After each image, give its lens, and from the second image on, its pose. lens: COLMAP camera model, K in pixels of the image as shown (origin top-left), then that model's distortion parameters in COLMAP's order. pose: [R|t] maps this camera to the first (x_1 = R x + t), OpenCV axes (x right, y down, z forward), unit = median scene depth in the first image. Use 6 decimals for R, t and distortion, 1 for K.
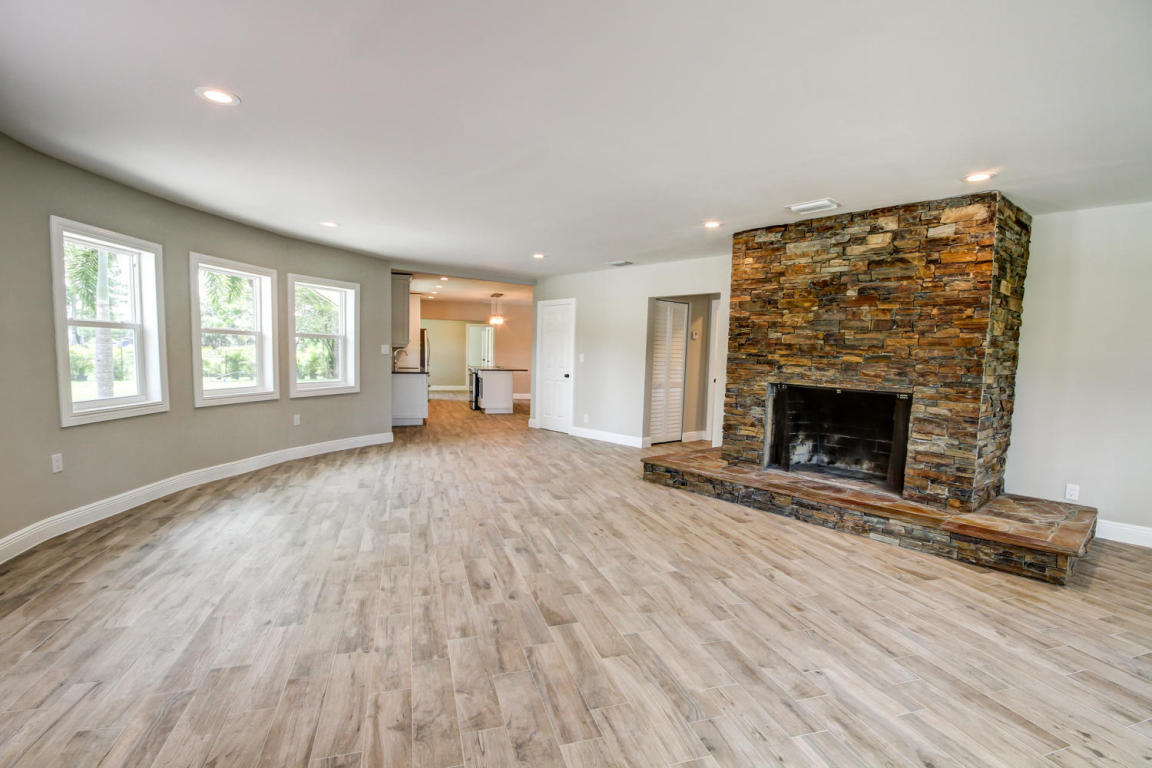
lens RADIAL K [[546.7, 0, 573.8], [0, 546.7, 398.4], [0, 0, 1]] dist [-0.017335, -0.000476]
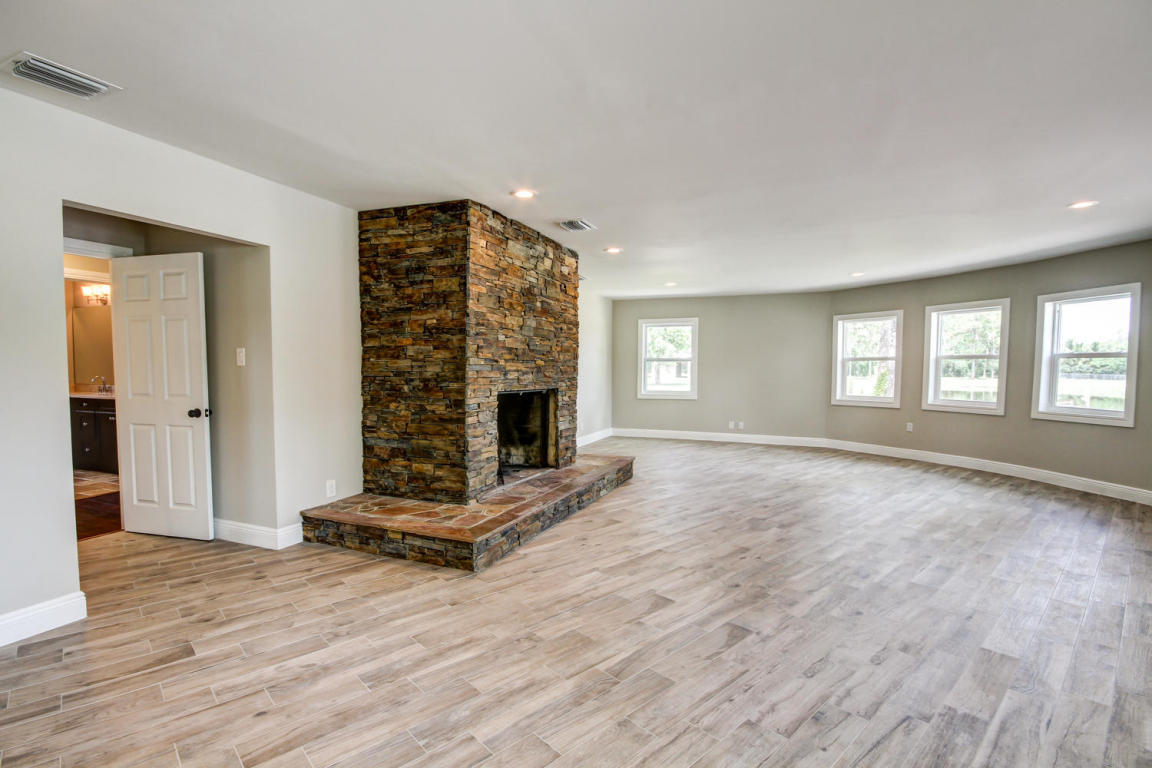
lens RADIAL K [[546.7, 0, 573.8], [0, 546.7, 398.4], [0, 0, 1]] dist [-0.017335, -0.000476]
pose [[-0.433561, -0.080160, 0.897552, -0.521446], [0.059192, 0.991351, 0.117129, -0.121770], [-0.899178, 0.103911, -0.425066, 1.358101]]
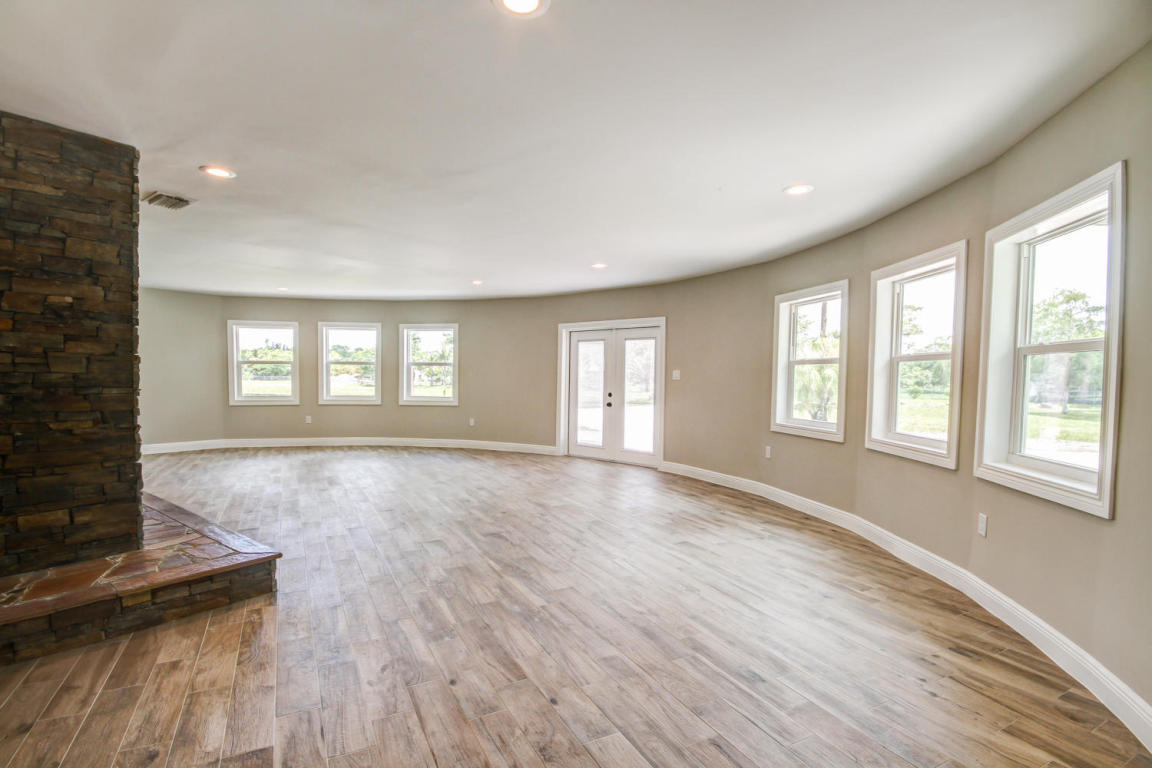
lens RADIAL K [[546.7, 0, 573.8], [0, 546.7, 398.4], [0, 0, 1]] dist [-0.017335, -0.000476]
pose [[-0.981065, -0.032408, -0.190950, -0.066937], [-0.055457, 0.991626, 0.116625, -0.146952], [0.185572, 0.125006, -0.974647, 1.866049]]
